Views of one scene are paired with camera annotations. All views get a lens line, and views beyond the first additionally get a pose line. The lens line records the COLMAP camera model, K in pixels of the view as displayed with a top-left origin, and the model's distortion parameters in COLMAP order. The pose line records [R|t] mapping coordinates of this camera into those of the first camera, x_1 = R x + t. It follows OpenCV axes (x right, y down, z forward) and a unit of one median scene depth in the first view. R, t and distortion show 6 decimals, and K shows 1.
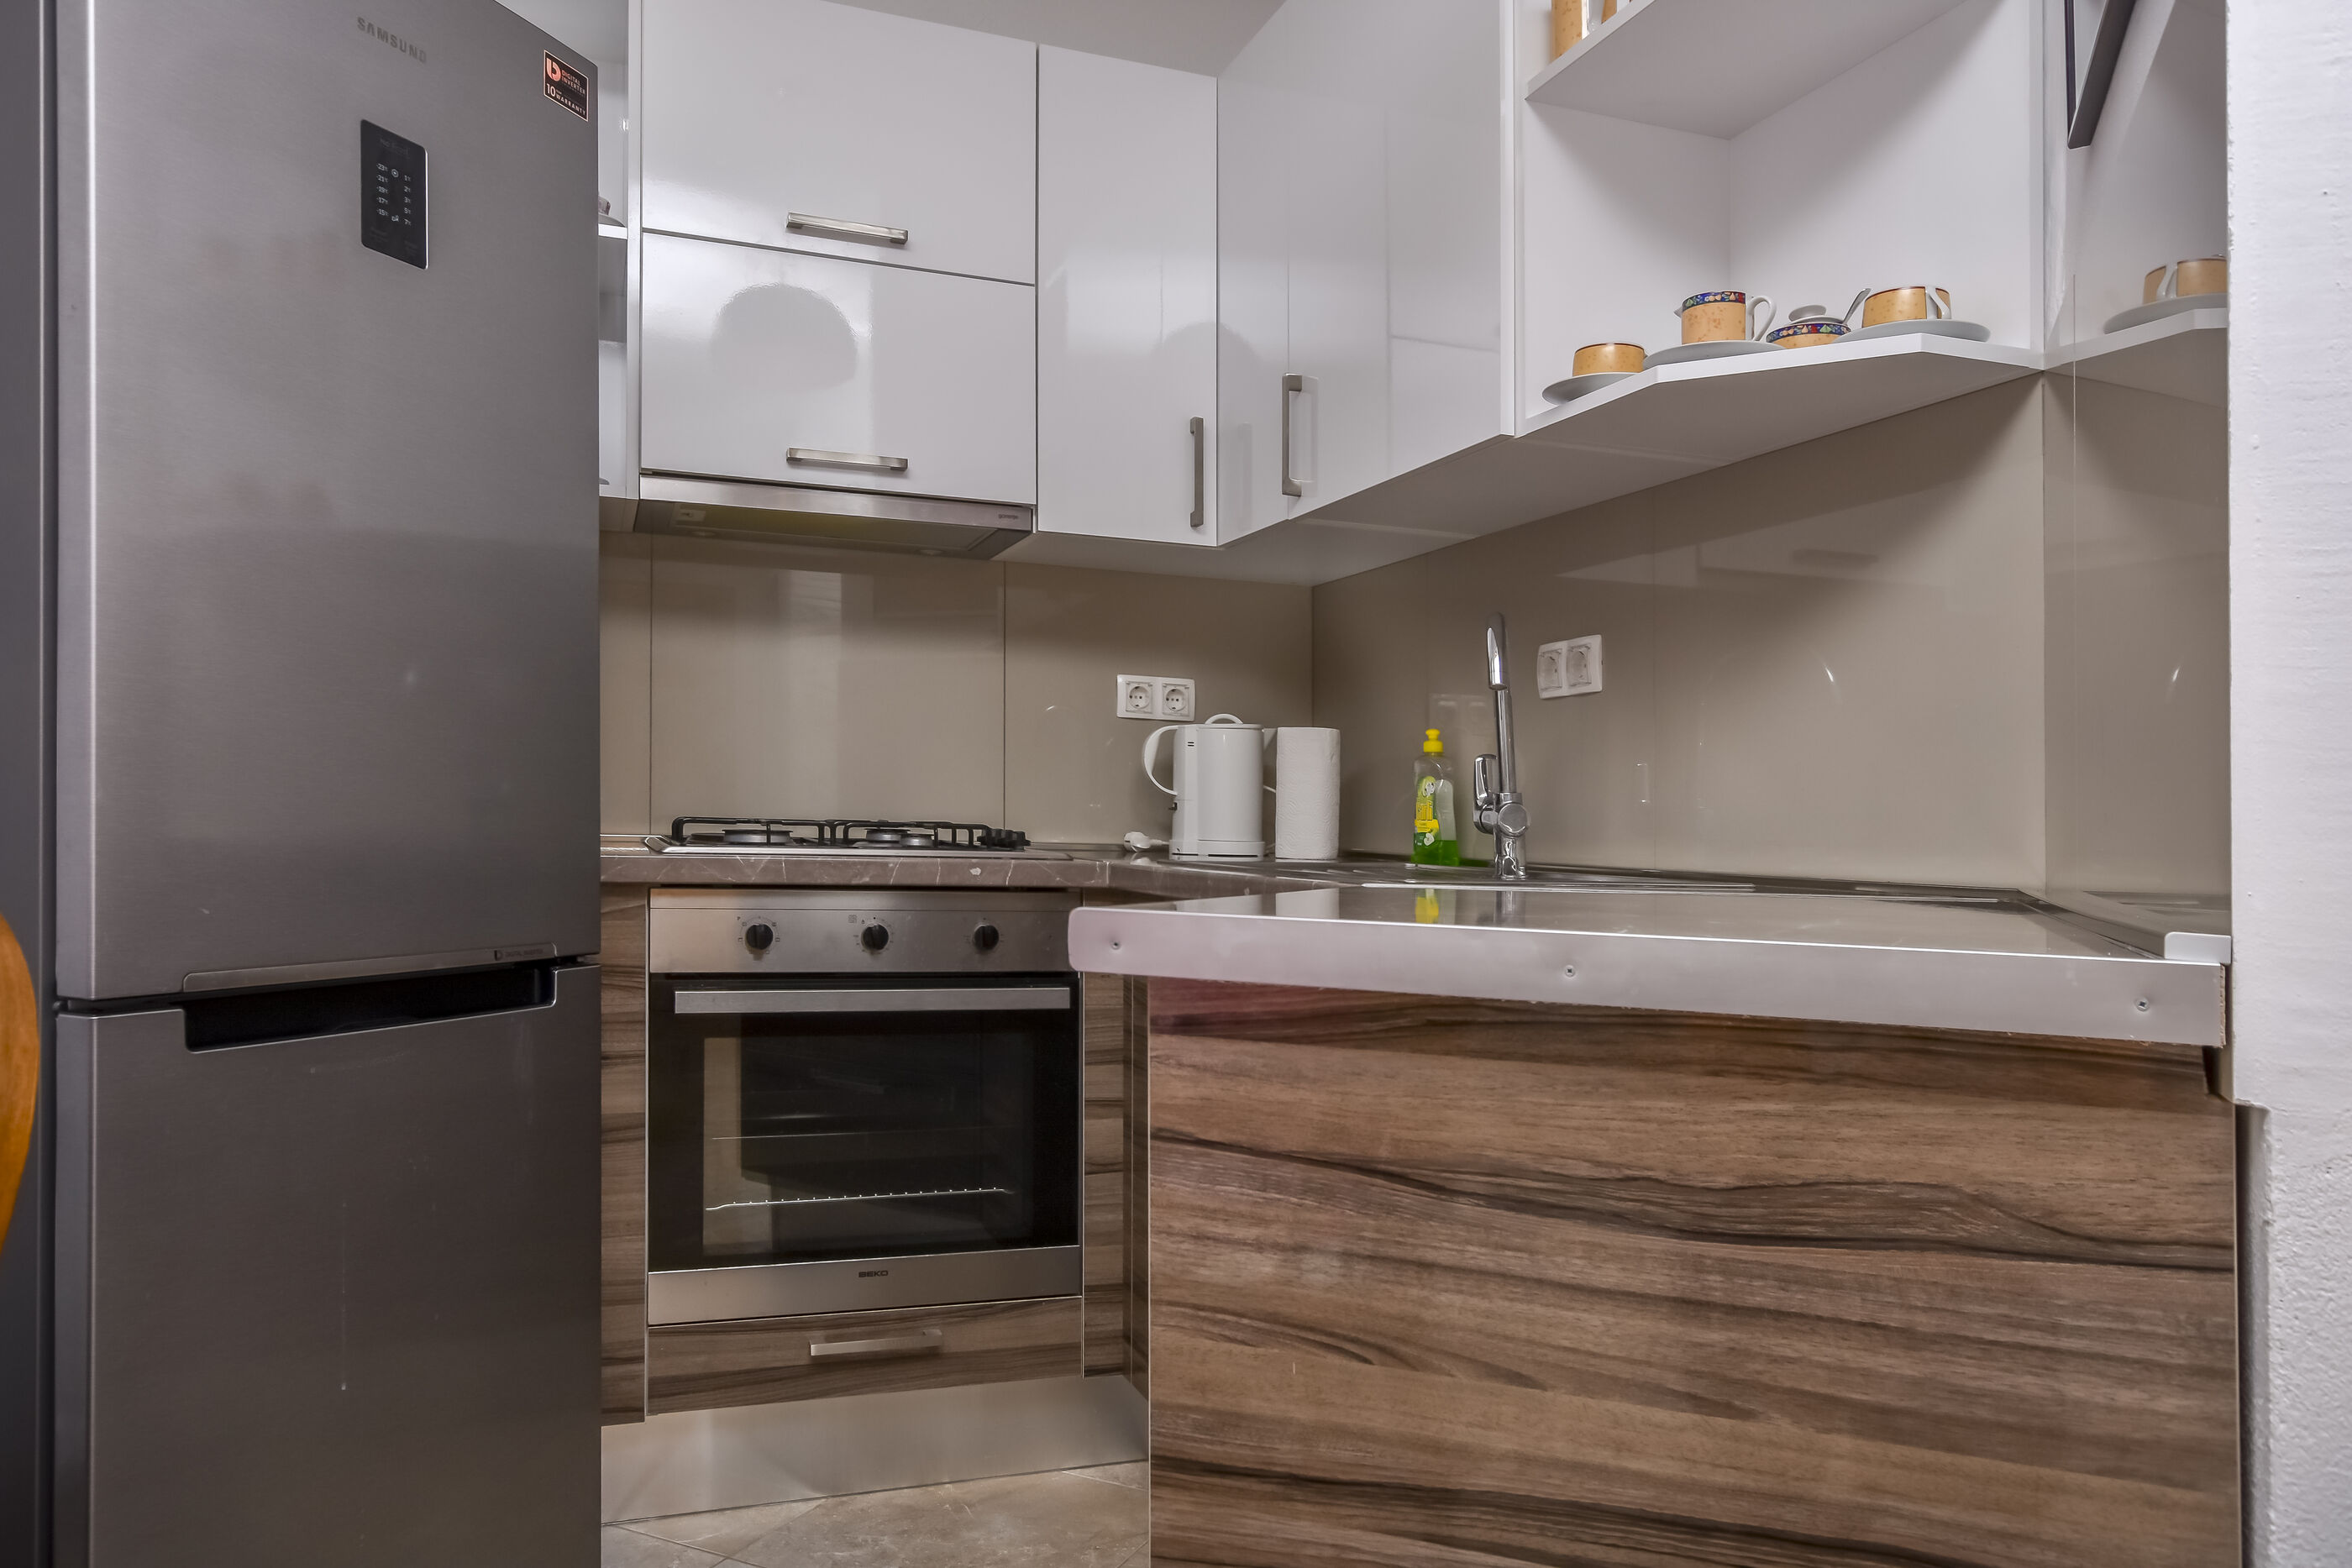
lens RADIAL K [[1691.6, 0, 1176.0], [0, 1691.6, 784.0], [0, 0, 1]] dist [-0.034493, 0.000055]
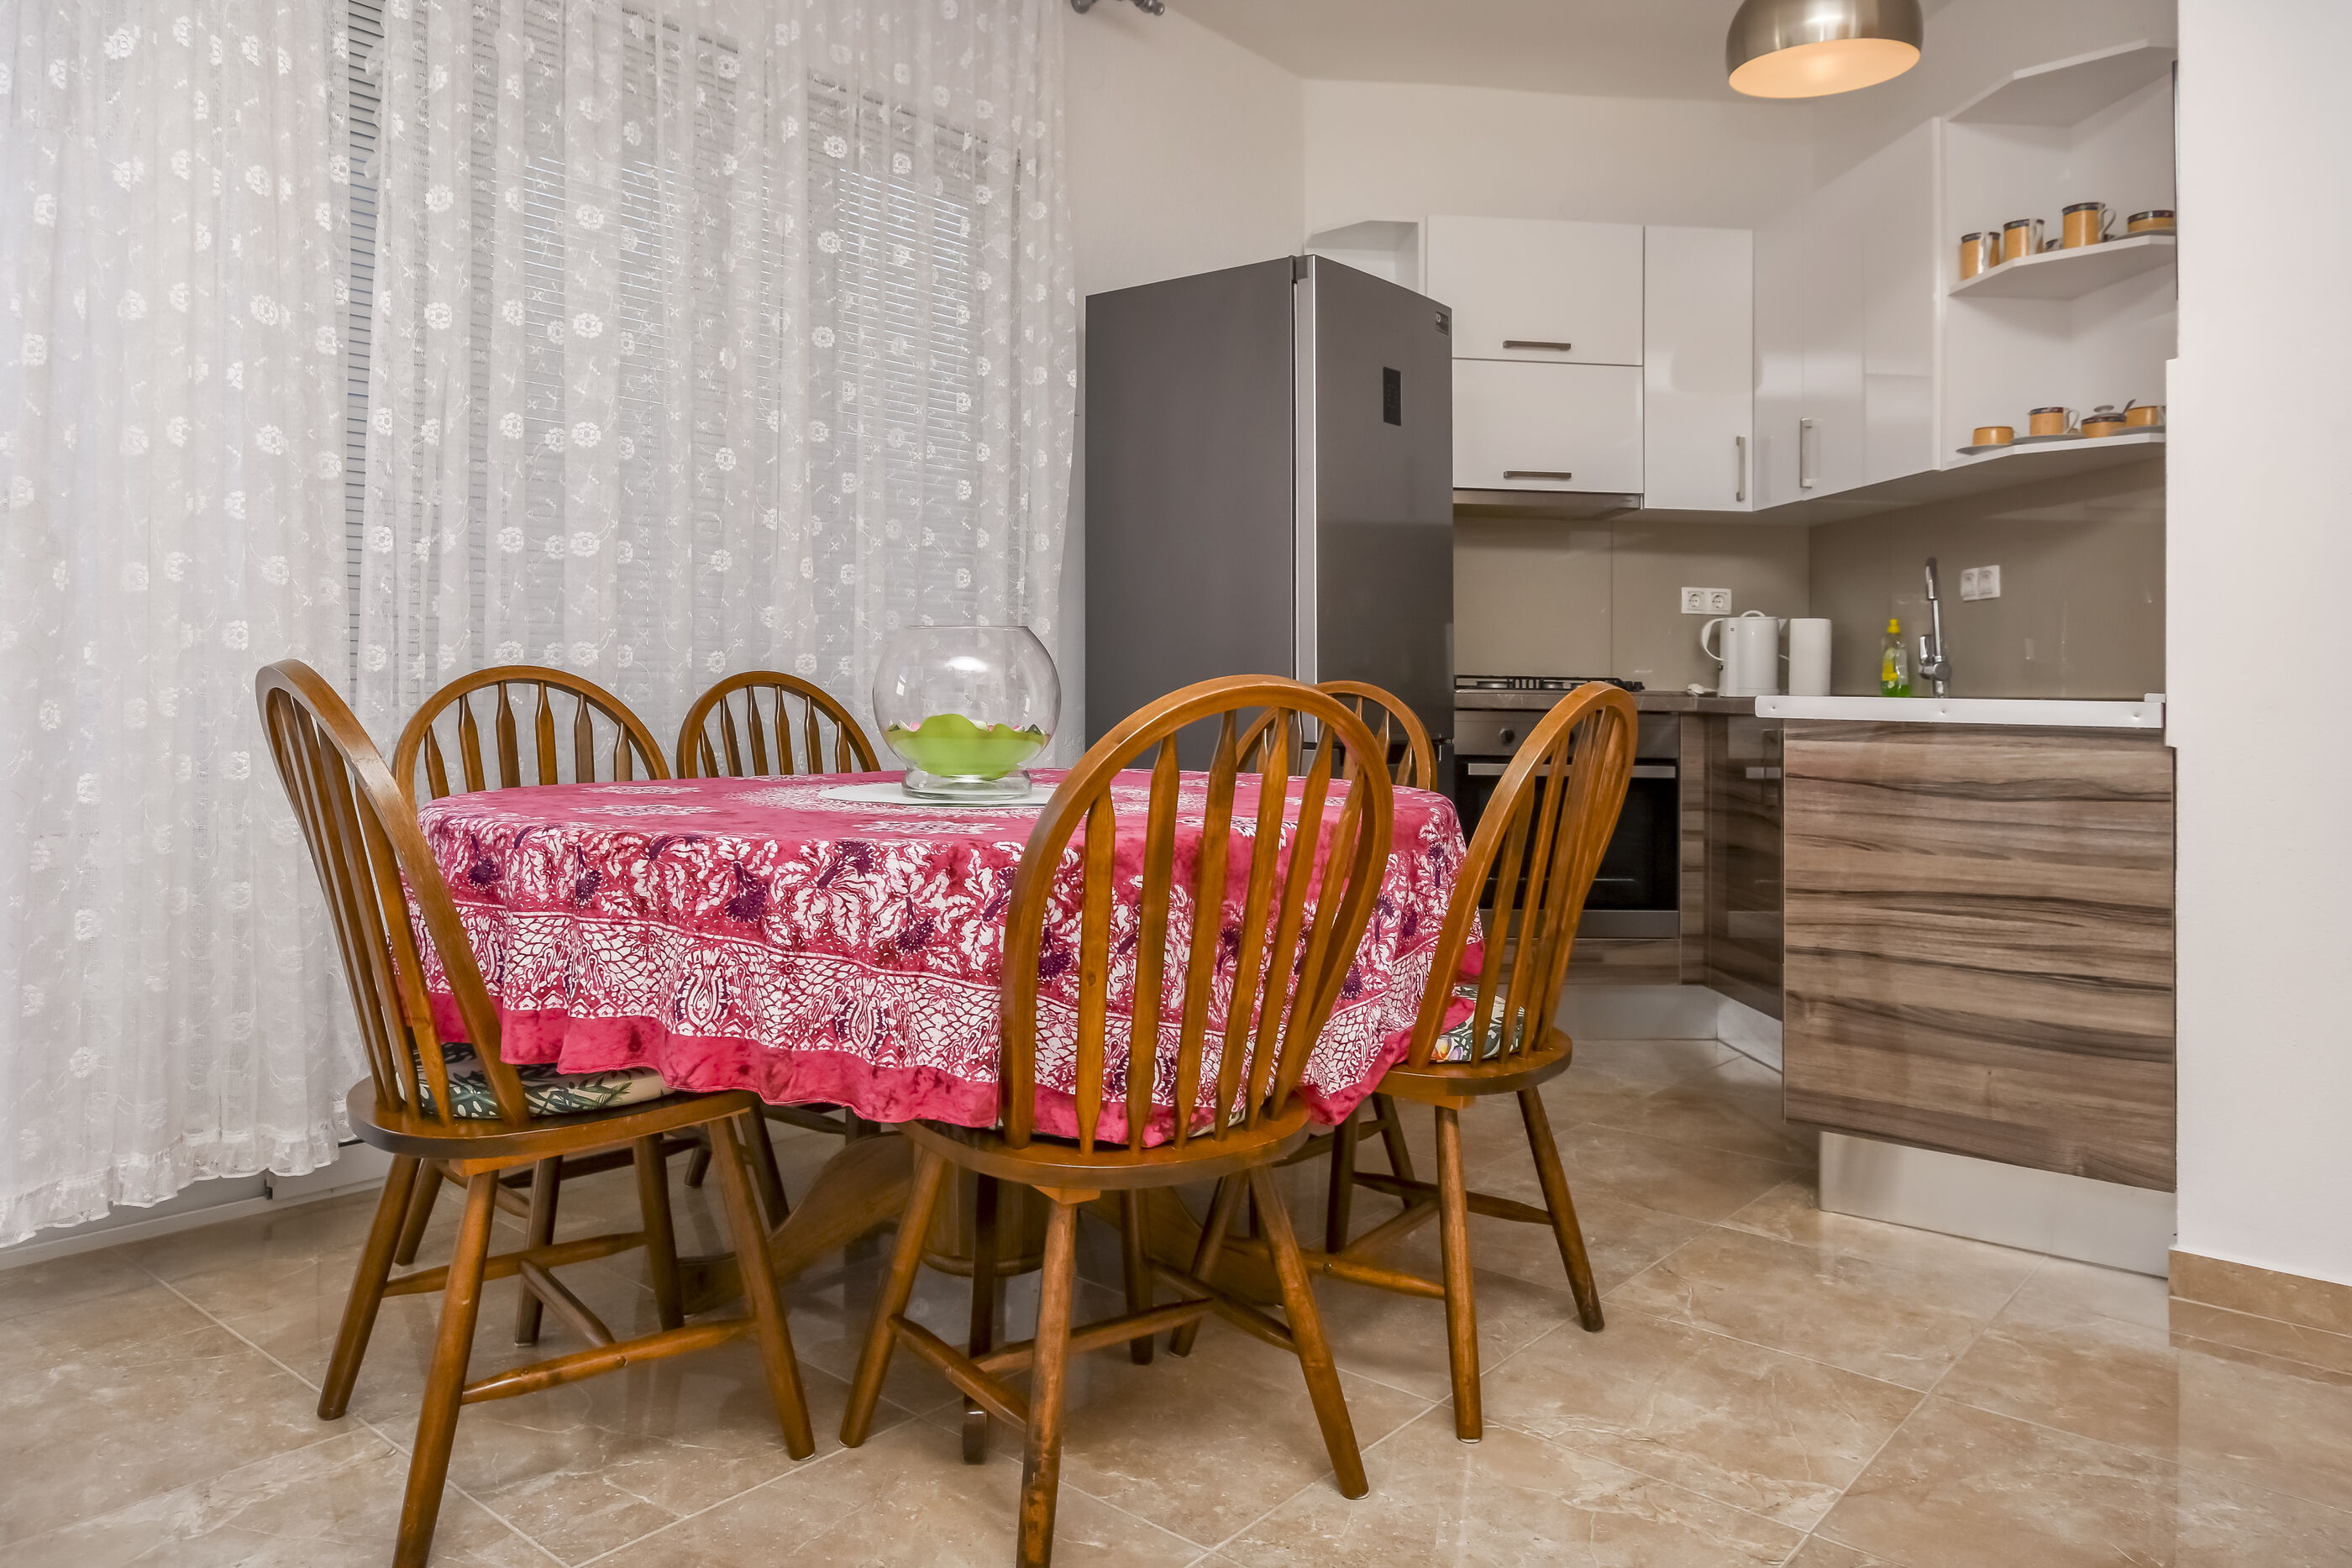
lens RADIAL K [[1569.5, 0, 1172.5], [0, 1569.5, 725.9], [0, 0, 1]] dist [0.005529, 0.003352]
pose [[0.961378, -0.002308, -0.275223, -0.161724], [0.013836, 0.999106, 0.039951, 0.002152], [0.274884, -0.042216, 0.960550, -1.055784]]
